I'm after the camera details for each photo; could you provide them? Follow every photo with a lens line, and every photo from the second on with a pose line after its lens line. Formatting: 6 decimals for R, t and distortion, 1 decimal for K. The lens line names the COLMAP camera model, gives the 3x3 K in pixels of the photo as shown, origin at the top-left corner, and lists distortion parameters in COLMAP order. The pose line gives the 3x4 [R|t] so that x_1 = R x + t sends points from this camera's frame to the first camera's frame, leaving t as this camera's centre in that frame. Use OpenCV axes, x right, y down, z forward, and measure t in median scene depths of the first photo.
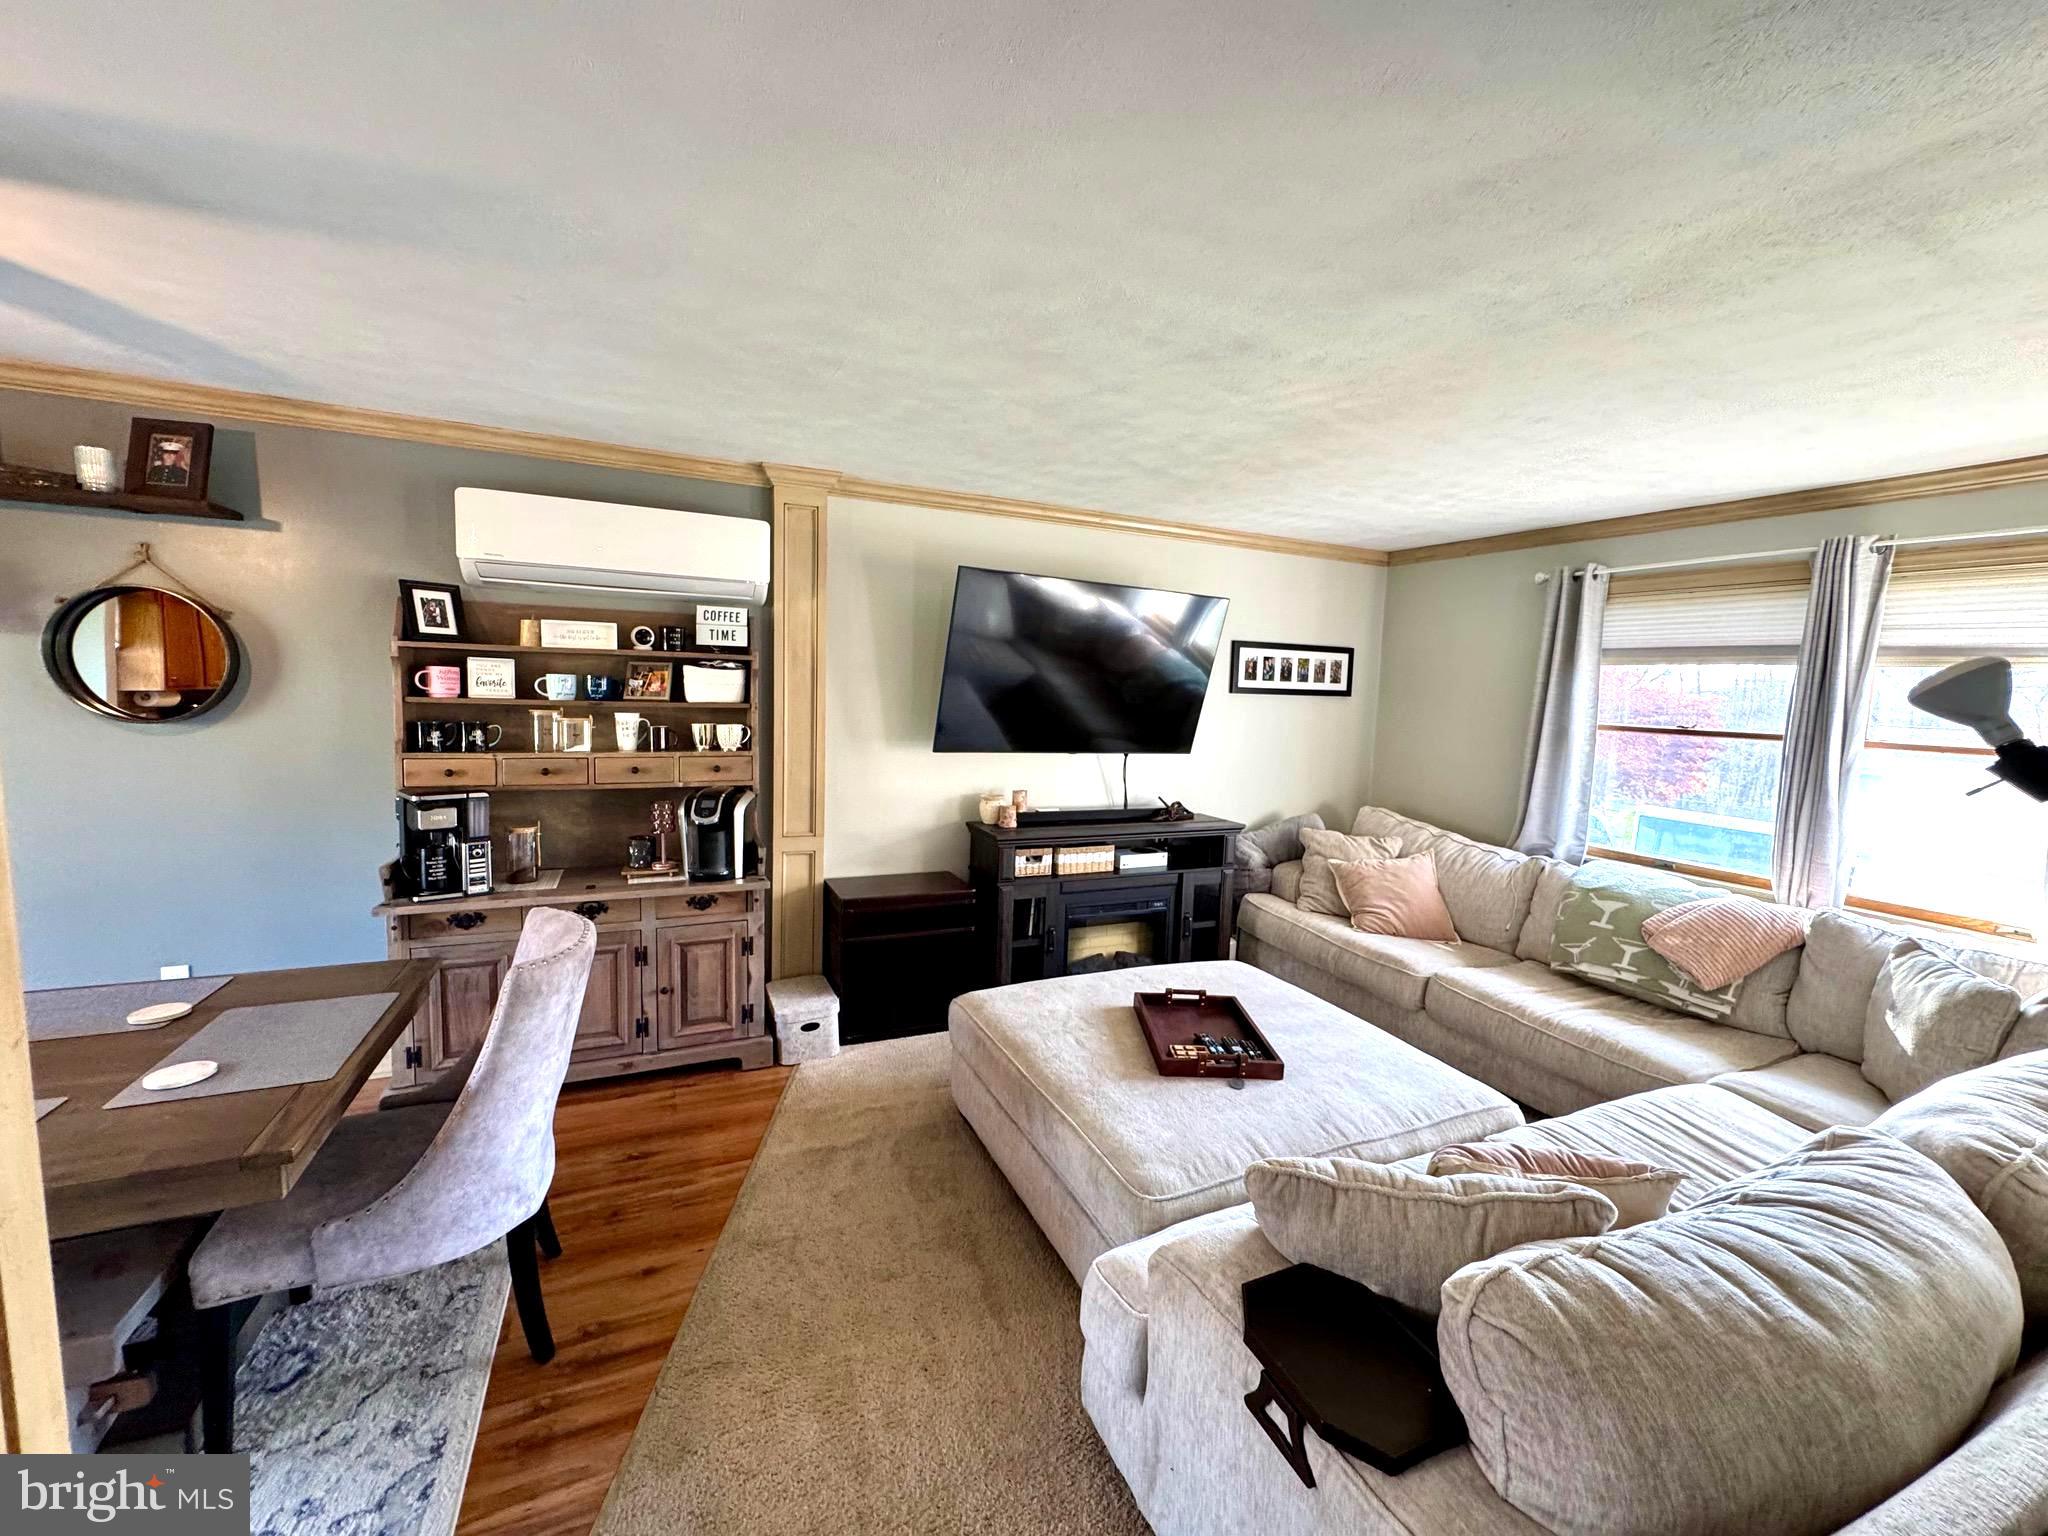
lens RADIAL K [[817.0, 0, 1024.0], [0, 817.0, 768.0], [0, 0, 1]] dist [-0.003023, 0.000083]
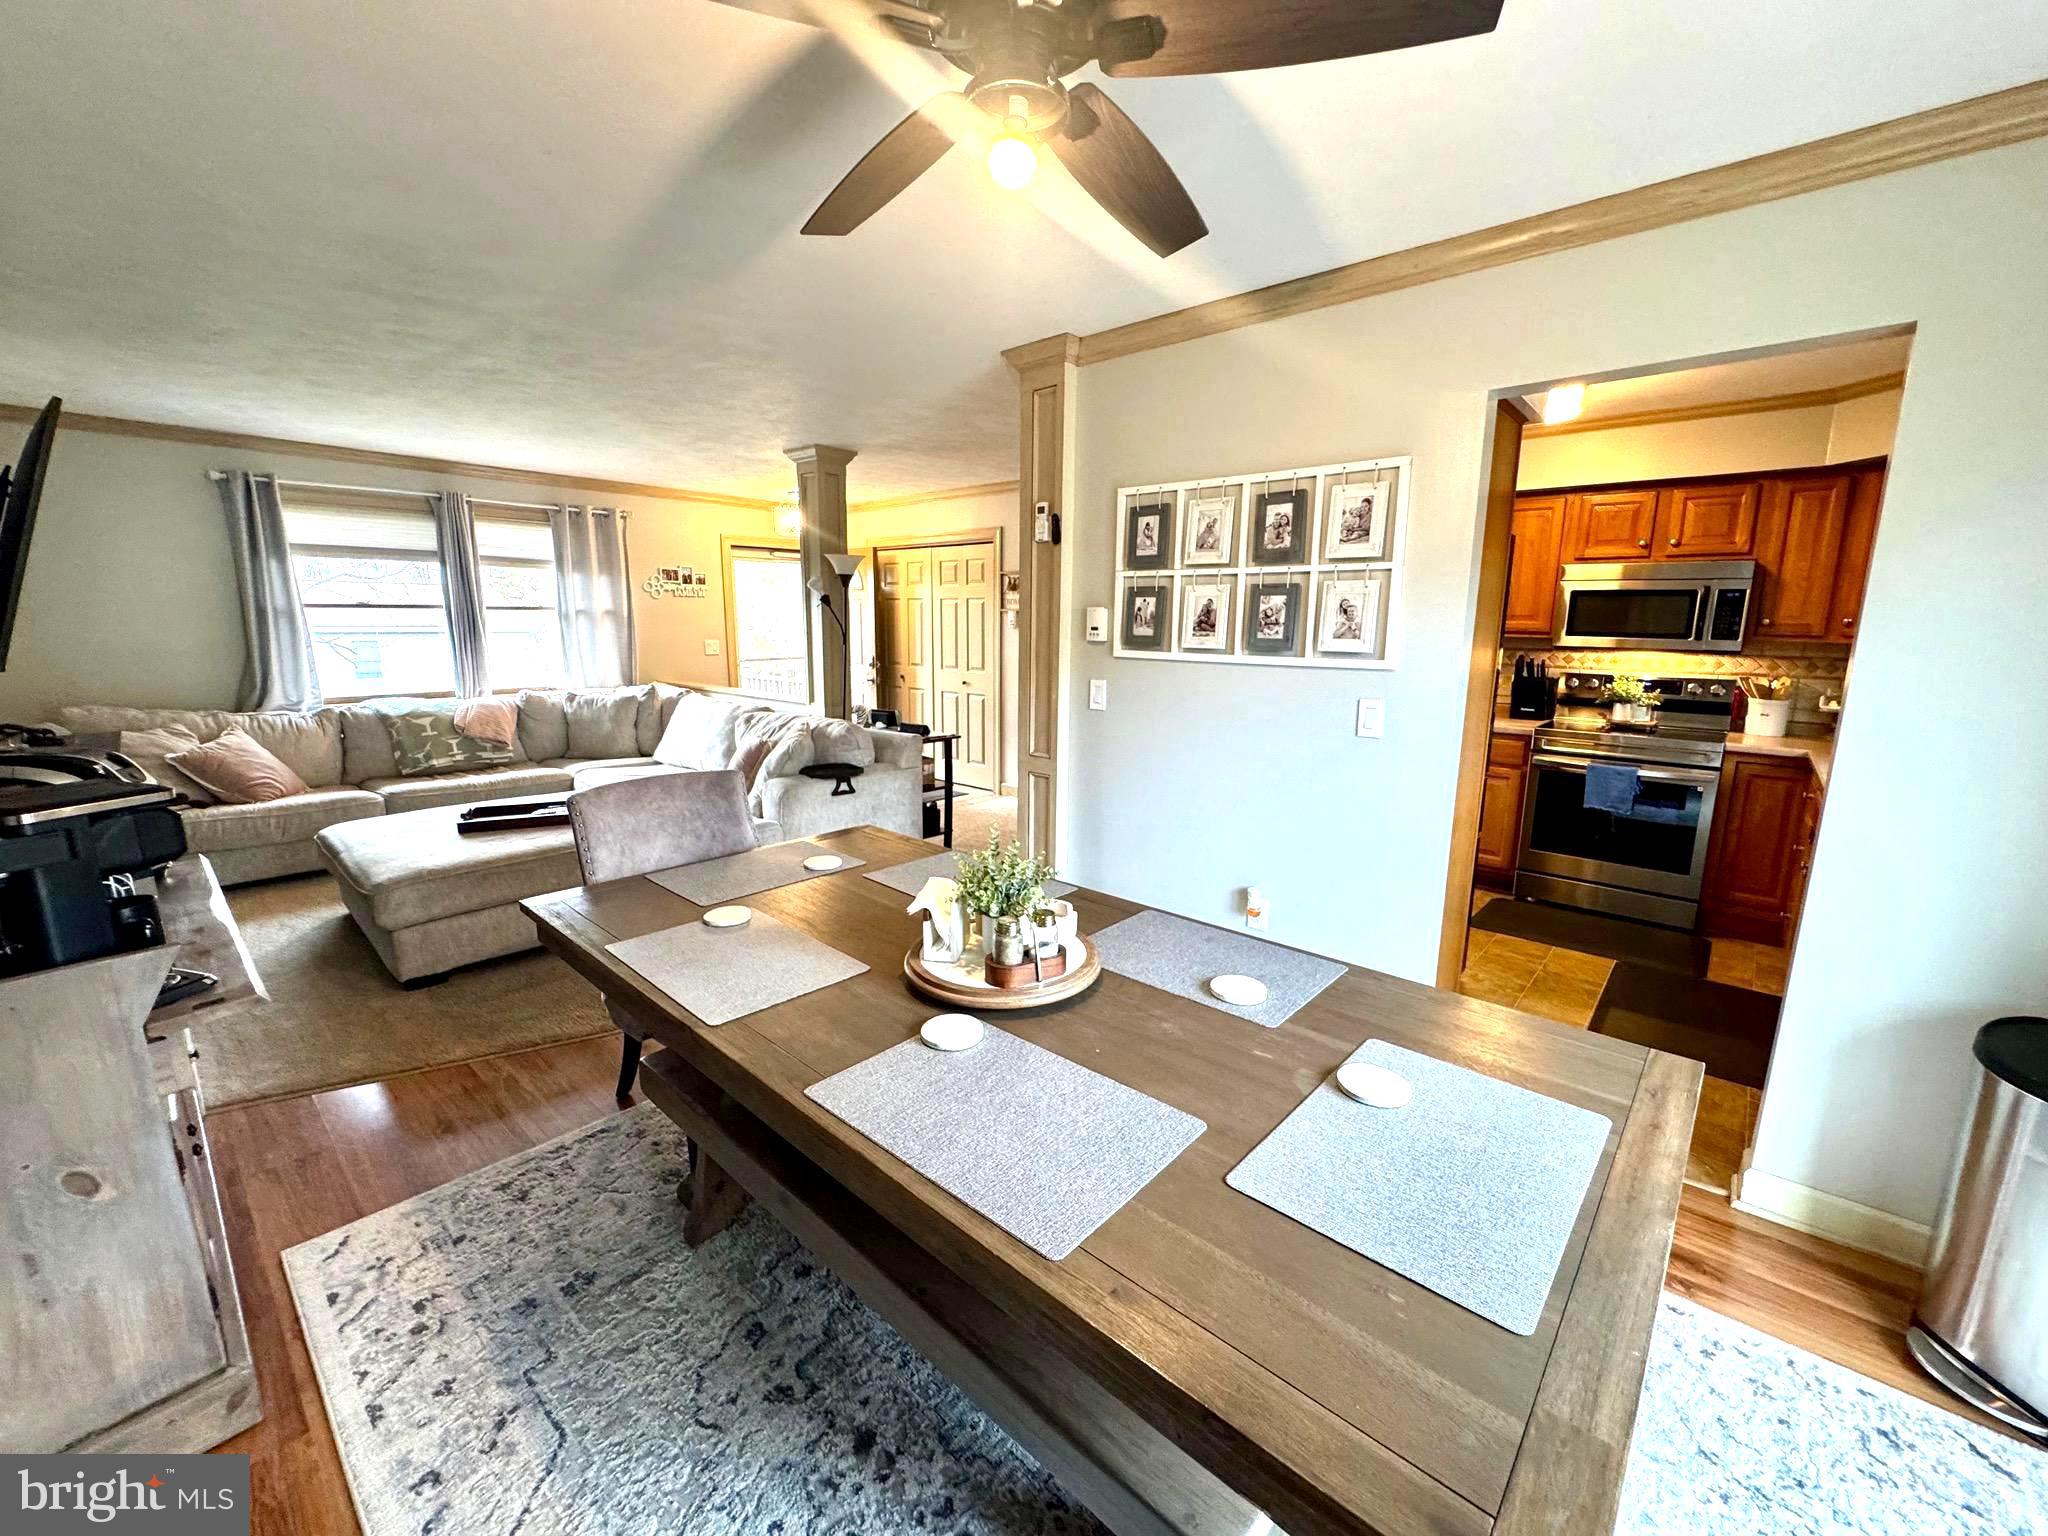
lens RADIAL K [[819.9, 0, 1021.0], [0, 819.9, 767.3], [0, 0, 1]] dist [-0.002125, 0.000092]
pose [[-0.393712, -0.204550, 0.896186, -1.181794], [0.073869, 0.964734, 0.252647, -0.056525], [-0.916261, 0.165671, -0.364718, 0.578132]]
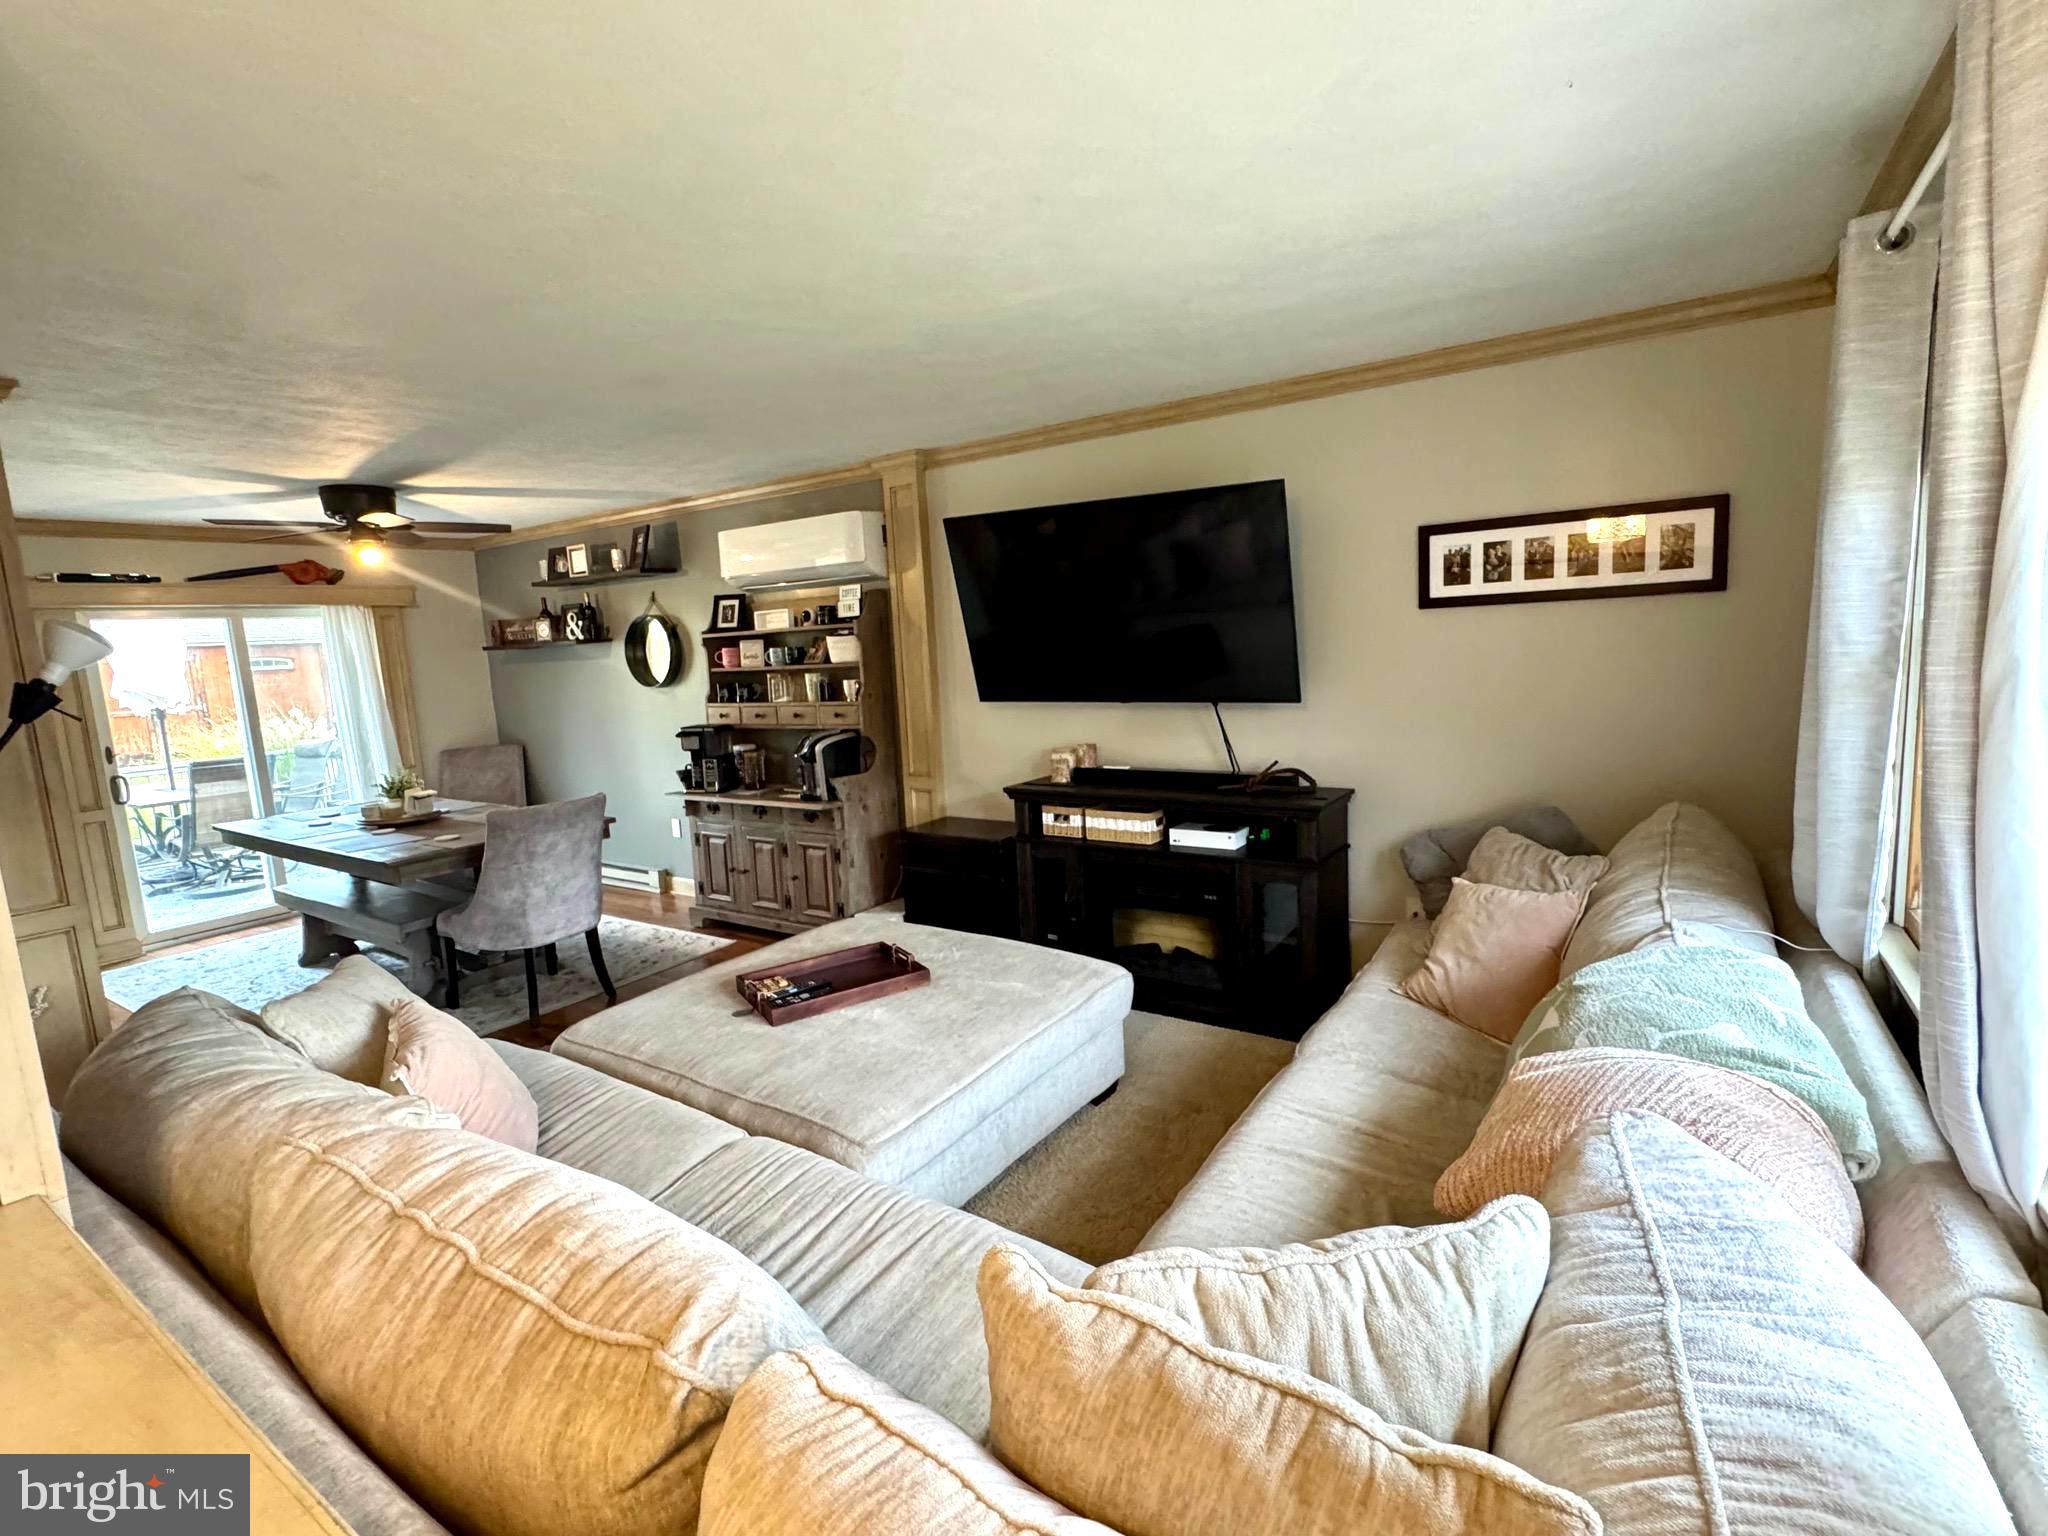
lens RADIAL K [[956.0, 0, 1014.6], [0, 956.0, 767.3], [0, 0, 1]] dist [-0.000715, -0.000192]
pose [[0.519373, 0.052663, -0.852923, 1.075927], [-0.017165, 0.998541, 0.051202, 0.001012], [0.854375, -0.011953, 0.519519, 0.479529]]
